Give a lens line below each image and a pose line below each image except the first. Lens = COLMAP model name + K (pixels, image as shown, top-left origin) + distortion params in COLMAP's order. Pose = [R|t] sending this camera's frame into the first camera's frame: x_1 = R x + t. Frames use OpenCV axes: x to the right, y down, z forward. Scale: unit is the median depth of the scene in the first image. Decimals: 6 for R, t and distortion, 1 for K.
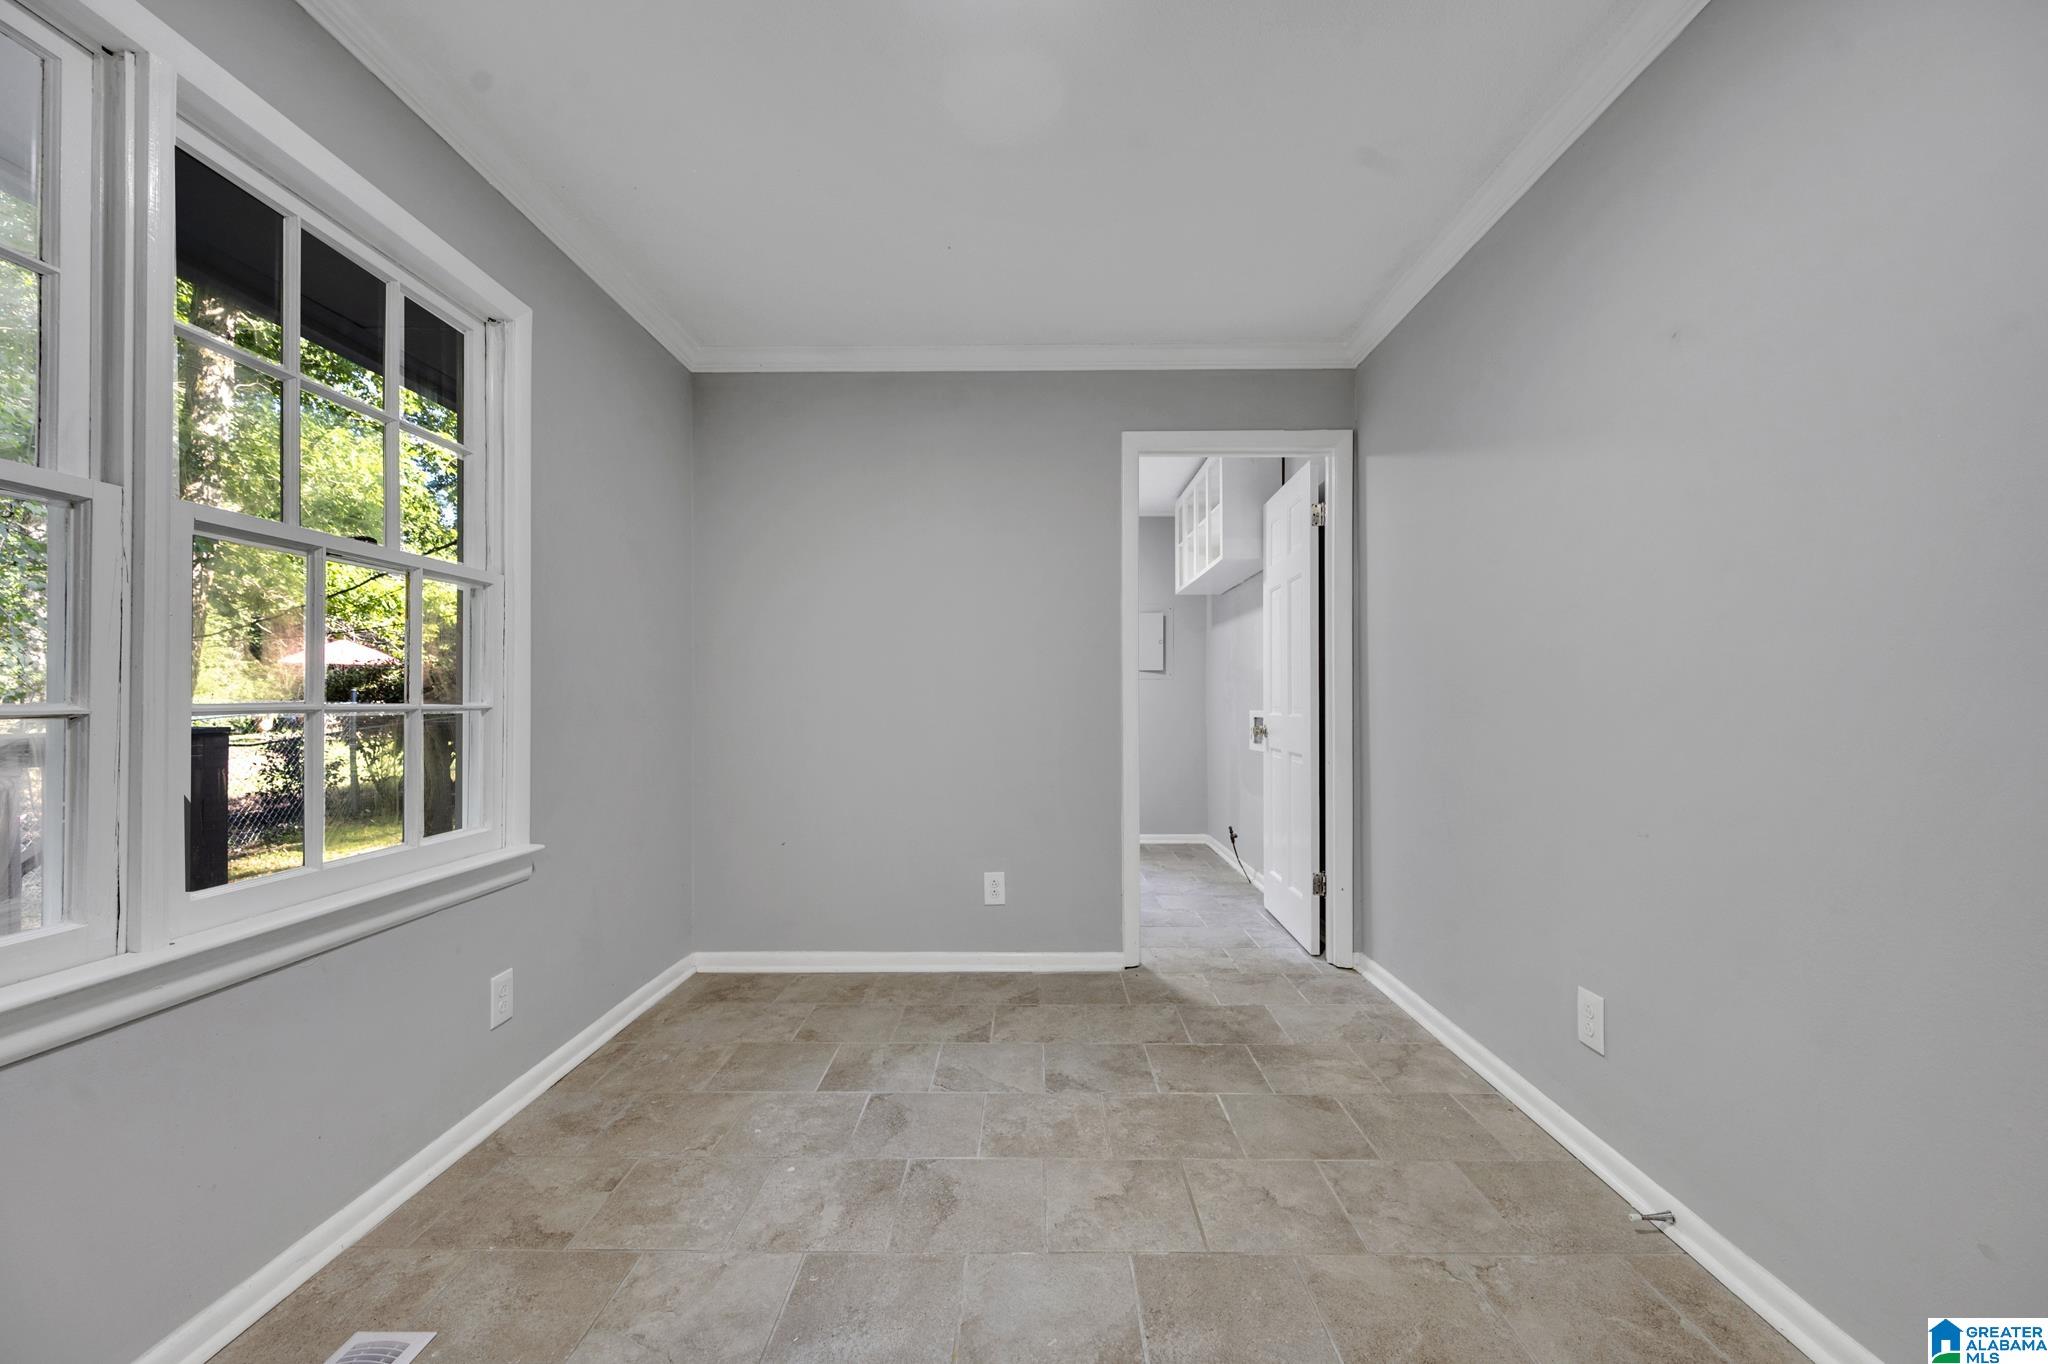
lens RADIAL K [[796.7, 0, 1027.3], [0, 796.7, 694.3], [0, 0, 1]] dist [-0.000509, -0.000518]
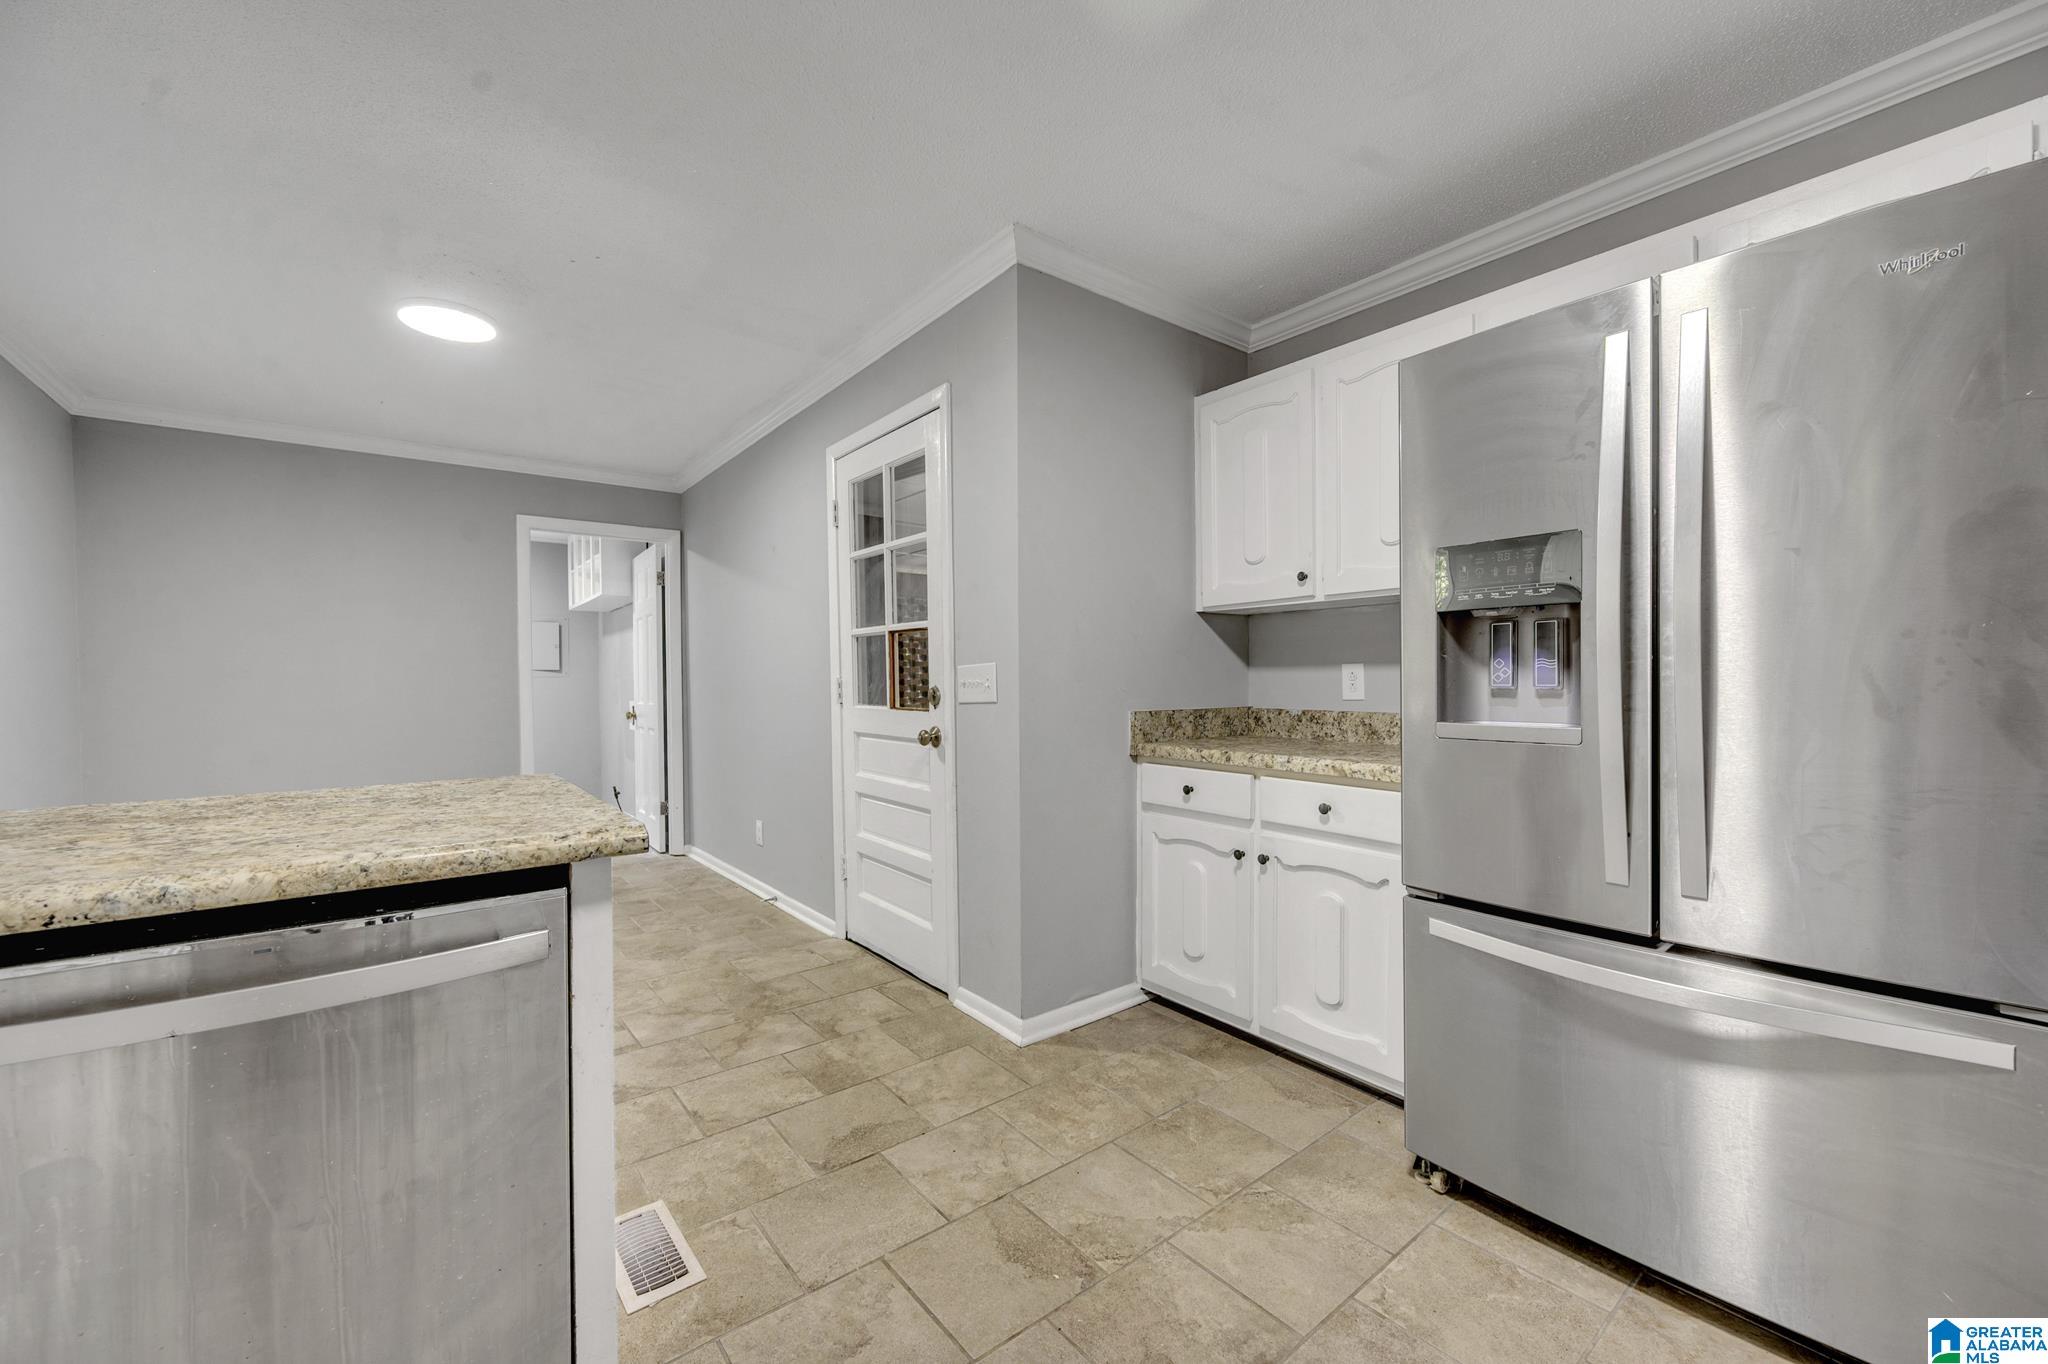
lens RADIAL K [[796.7, 0, 1027.3], [0, 796.7, 694.3], [0, 0, 1]] dist [-0.000509, -0.000518]
pose [[0.775012, -0.013578, 0.631800, -0.082321], [0.005822, 0.999880, 0.014347, -0.011926], [-0.631919, -0.007441, 0.774998, -0.733392]]
